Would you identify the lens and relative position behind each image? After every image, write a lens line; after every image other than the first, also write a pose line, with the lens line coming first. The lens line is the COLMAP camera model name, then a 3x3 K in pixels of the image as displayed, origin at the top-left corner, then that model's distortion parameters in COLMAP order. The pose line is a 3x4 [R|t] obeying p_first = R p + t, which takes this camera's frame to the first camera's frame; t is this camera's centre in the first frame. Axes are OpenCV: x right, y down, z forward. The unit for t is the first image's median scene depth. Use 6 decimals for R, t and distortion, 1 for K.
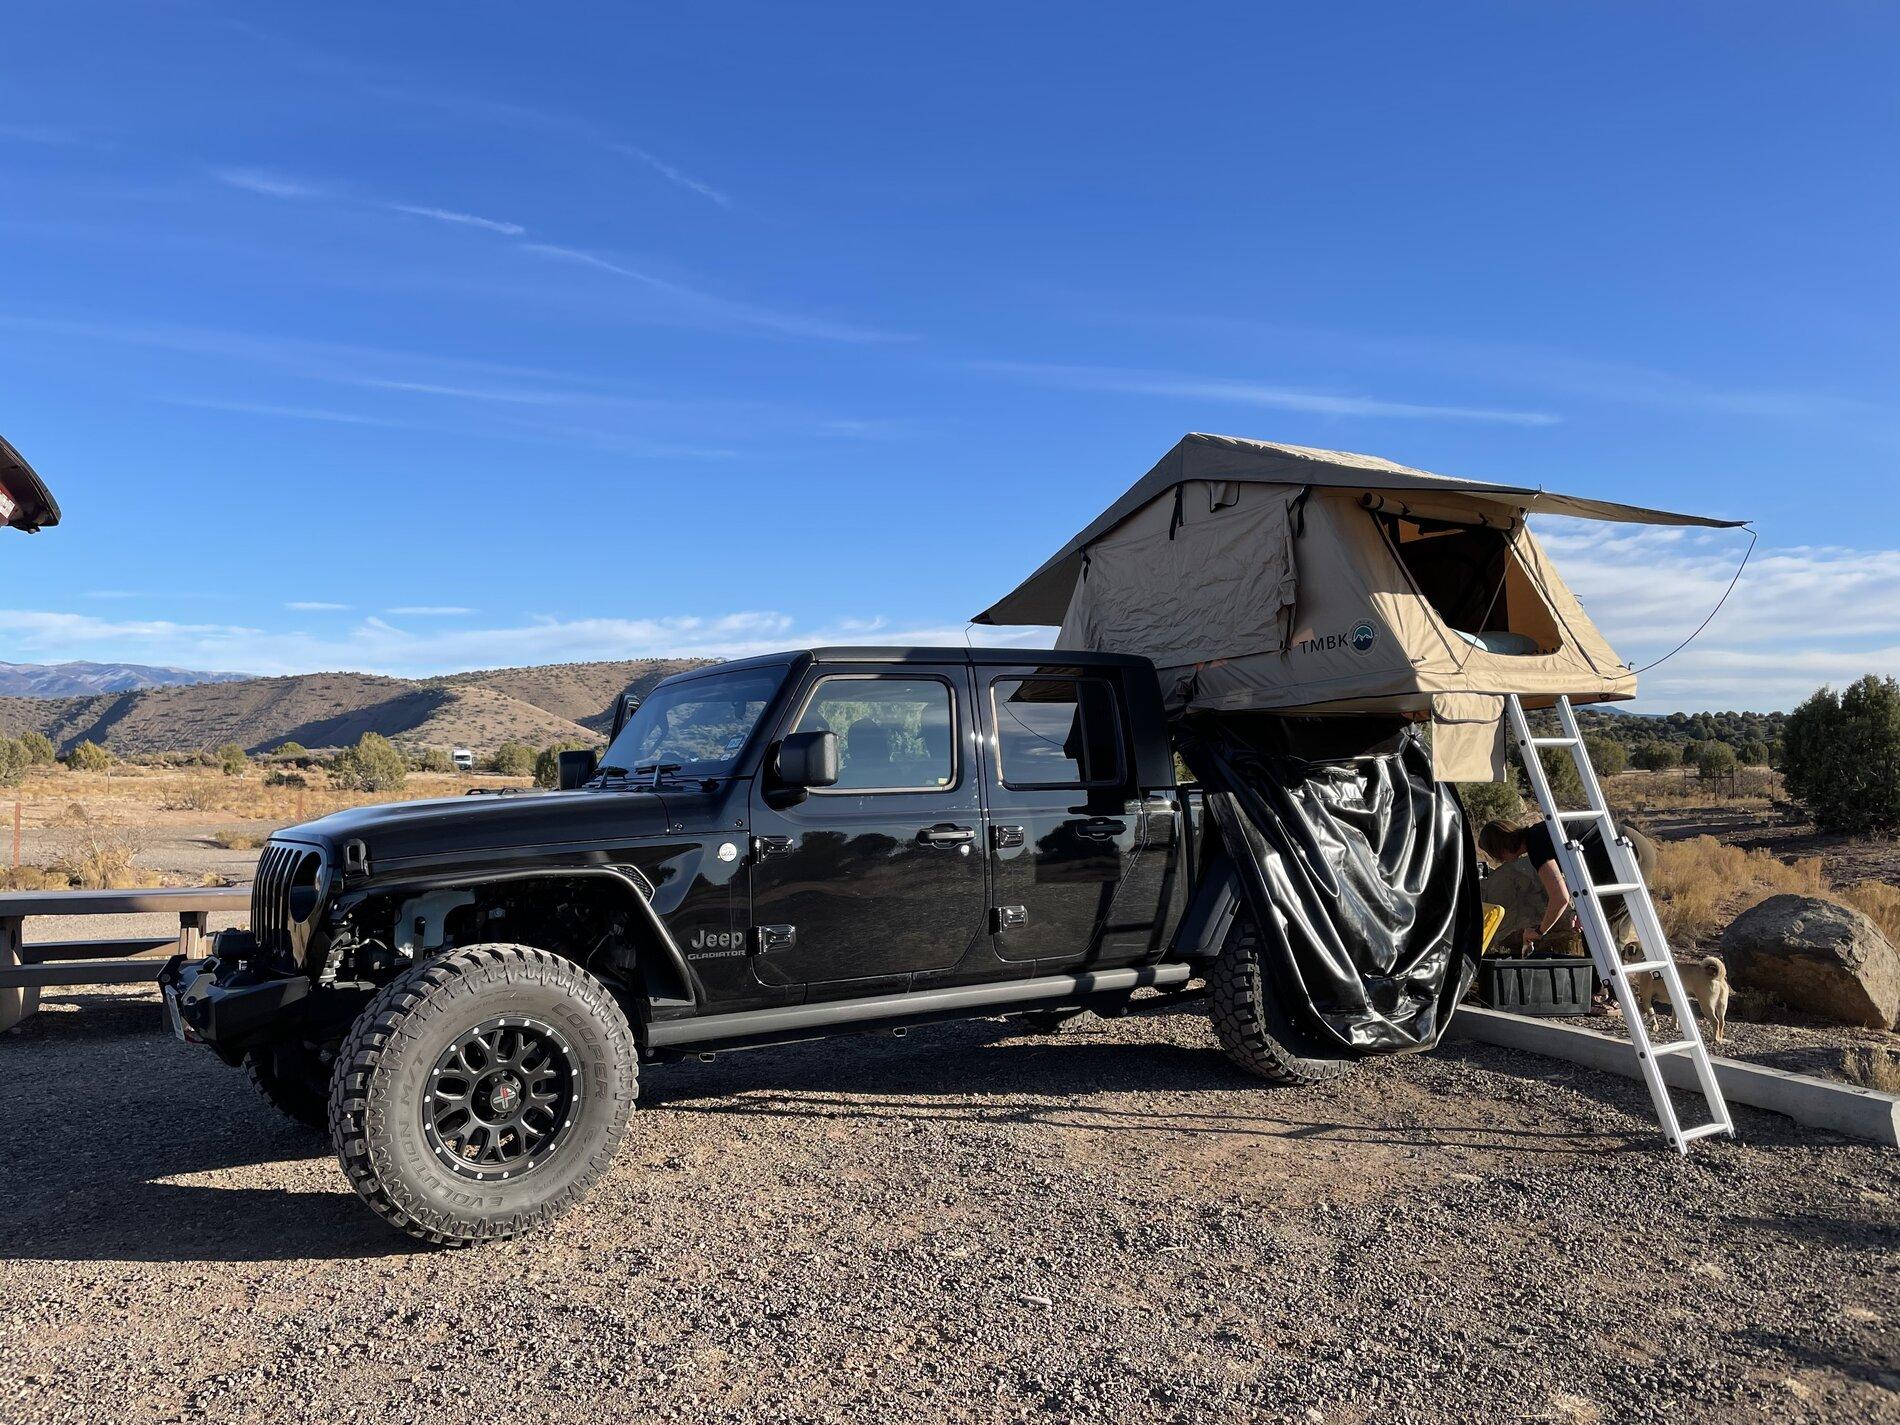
lens RADIAL K [[1426.2, 0, 950.0], [0, 1426.2, 712.5], [0, 0, 1]] dist [0.080112, -0.103777]
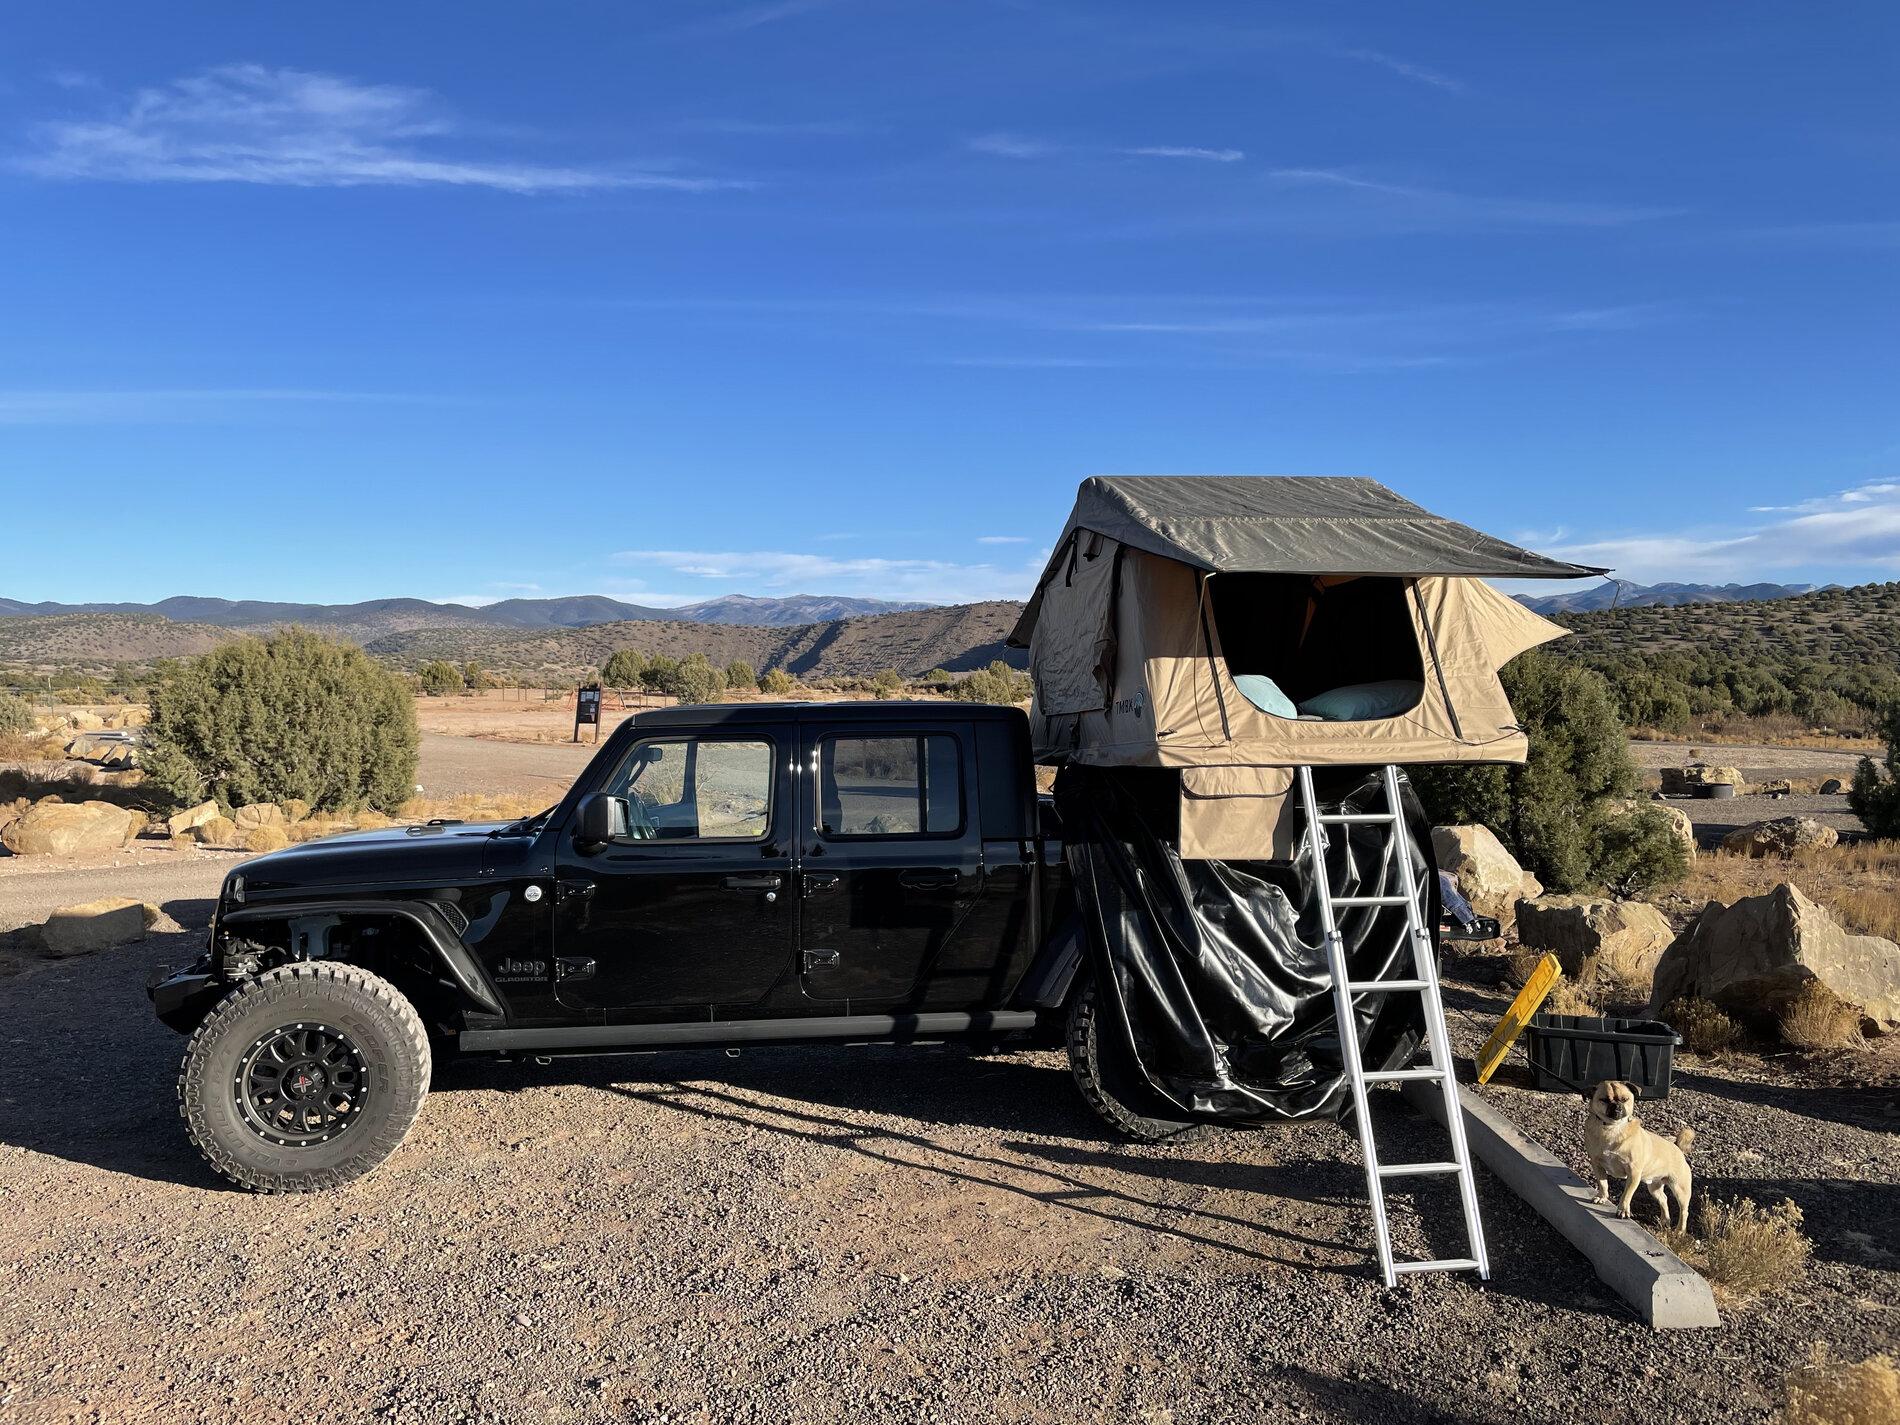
lens RADIAL K [[1426.2, 0, 950.0], [0, 1426.2, 712.5], [0, 0, 1]] dist [0.080112, -0.103777]
pose [[0.906531, 0.015415, -0.421858, 0.591243], [0.007267, 0.998615, 0.052107, -0.100232], [0.422077, -0.050303, 0.905164, 0.069231]]
